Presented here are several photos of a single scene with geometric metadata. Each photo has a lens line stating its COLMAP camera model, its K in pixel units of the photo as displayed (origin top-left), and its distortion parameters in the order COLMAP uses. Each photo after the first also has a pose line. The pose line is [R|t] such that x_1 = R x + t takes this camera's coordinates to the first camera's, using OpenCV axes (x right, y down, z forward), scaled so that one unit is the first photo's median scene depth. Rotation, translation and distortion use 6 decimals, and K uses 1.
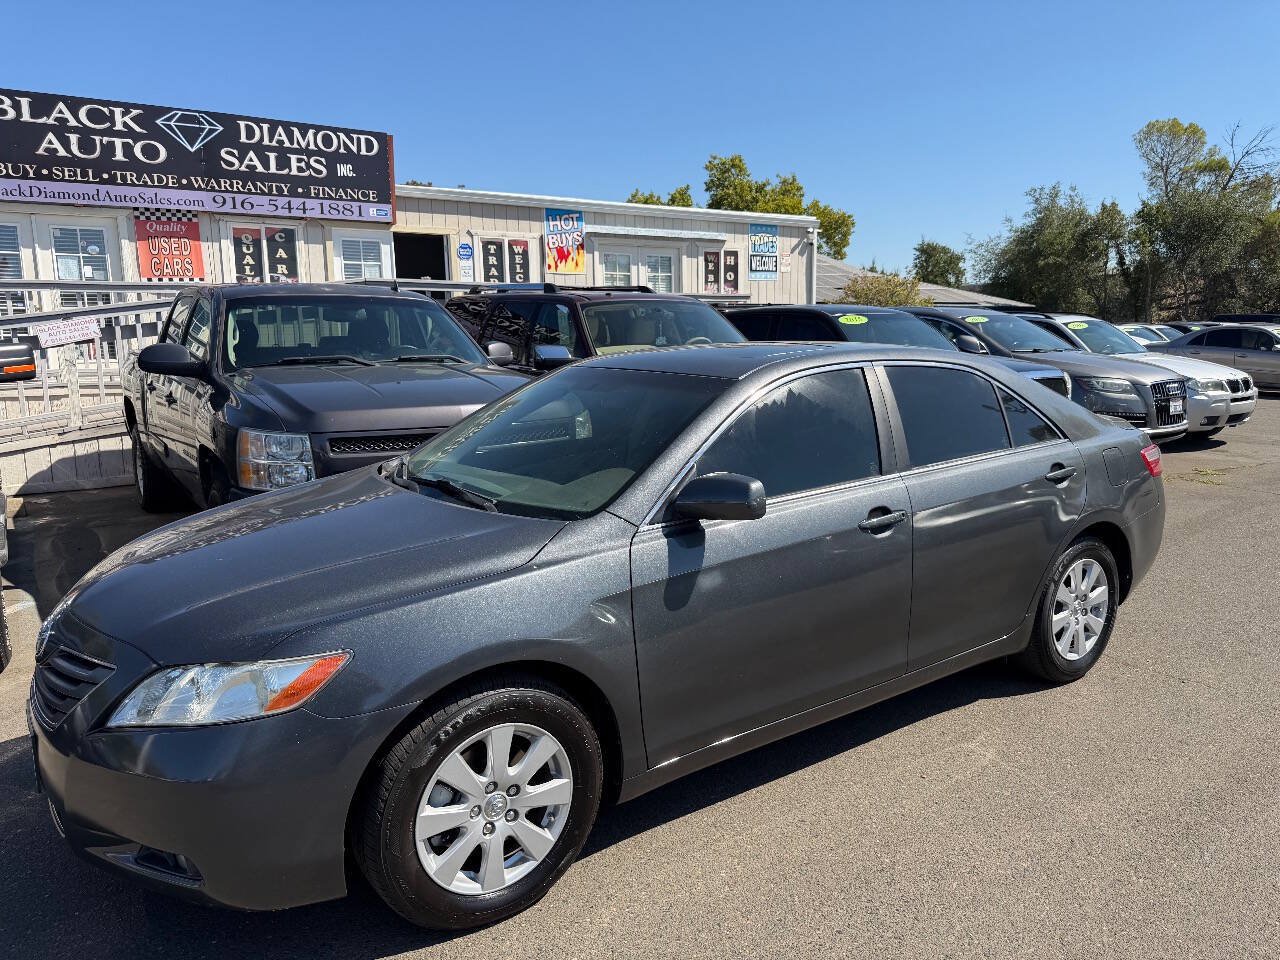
lens RADIAL K [[913.0, 0, 632.9], [0, 913.0, 480.1], [0, 0, 1]] dist [0.002577, -0.009136]
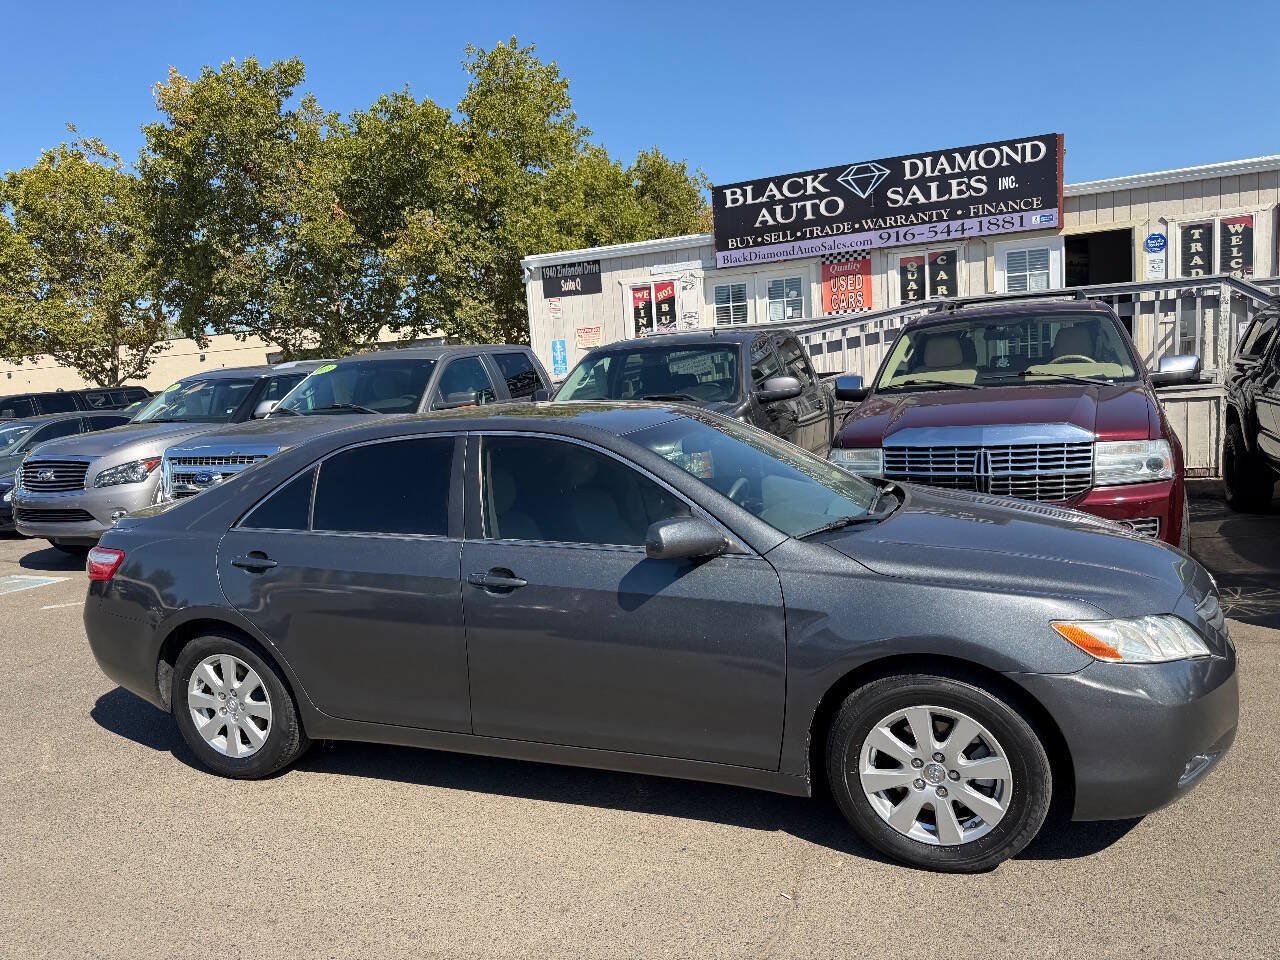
lens RADIAL K [[883.3, 0, 640.0], [0, 883.3, 480.0], [0, 0, 1]] dist [0.142175, -0.285013]
pose [[0.527190, 0.079118, -0.846056, 0.345526], [-0.073292, 0.996179, 0.047487, -0.036079], [0.846581, 0.036974, 0.530975, 0.162521]]
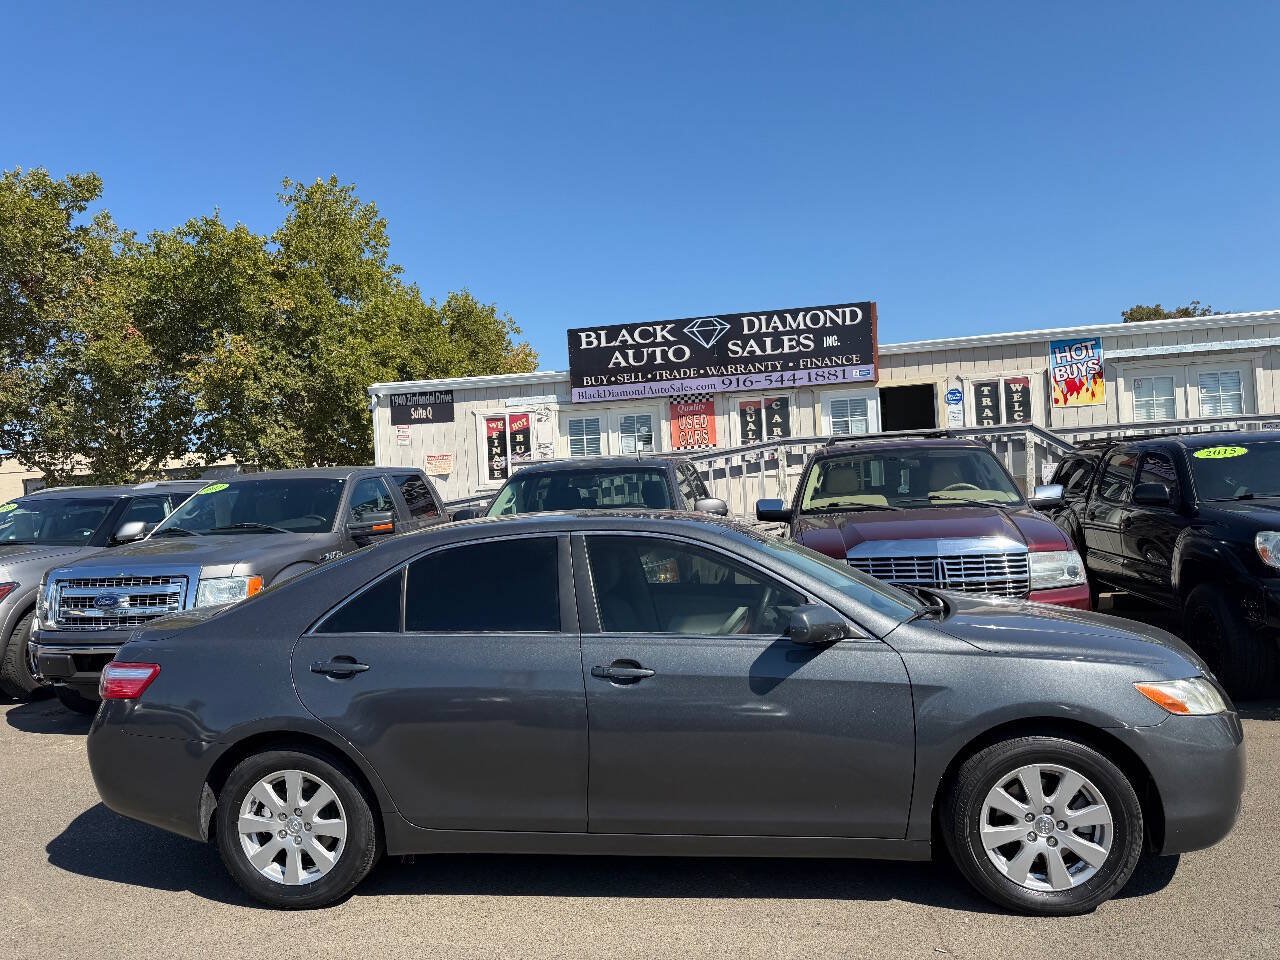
lens RADIAL K [[880.1, 0, 632.1], [0, 880.1, 488.9], [0, 0, 1]] dist [0.157514, -0.282600]
pose [[0.708940, -0.030548, -0.704607, 0.301852], [-0.067347, 0.991564, -0.110750, -0.017630], [0.702046, 0.125969, 0.700902, 0.074465]]
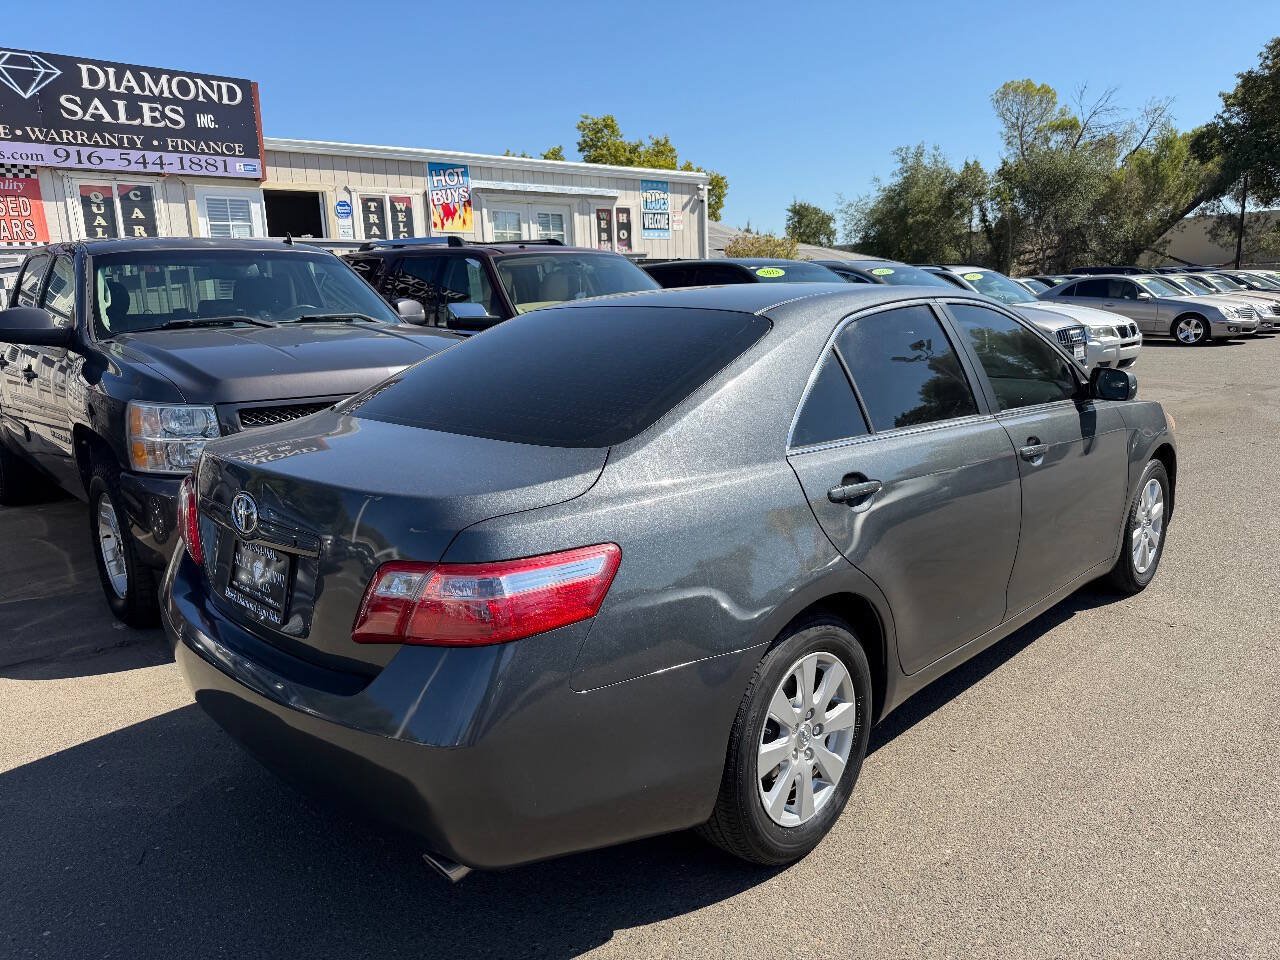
lens RADIAL K [[913.0, 0, 632.9], [0, 913.0, 480.1], [0, 0, 1]] dist [0.002577, -0.009136]
pose [[0.990945, -0.046523, 0.125952, -0.025045], [0.041827, 0.998337, 0.039672, 0.000872], [-0.127589, -0.034044, 0.991243, 0.030603]]
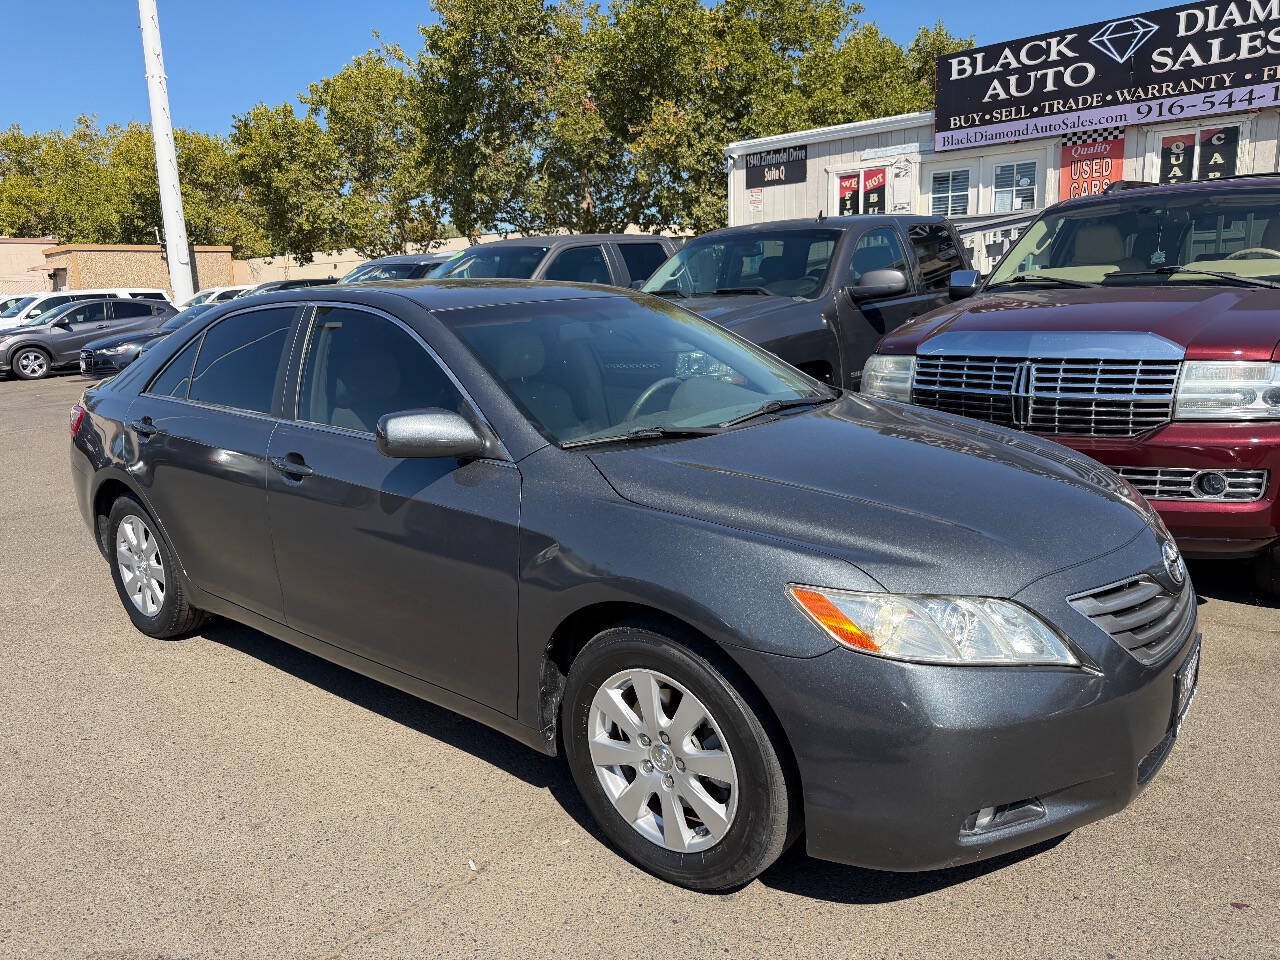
lens RADIAL K [[903.9, 0, 632.6], [0, 903.9, 476.6], [0, 0, 1]] dist [-0.003900, 0.000222]
pose [[0.242745, 0.197350, -0.949804, 0.354890], [-0.117754, 0.977843, 0.173081, -0.040981], [0.962917, 0.069828, 0.260605, 0.286947]]
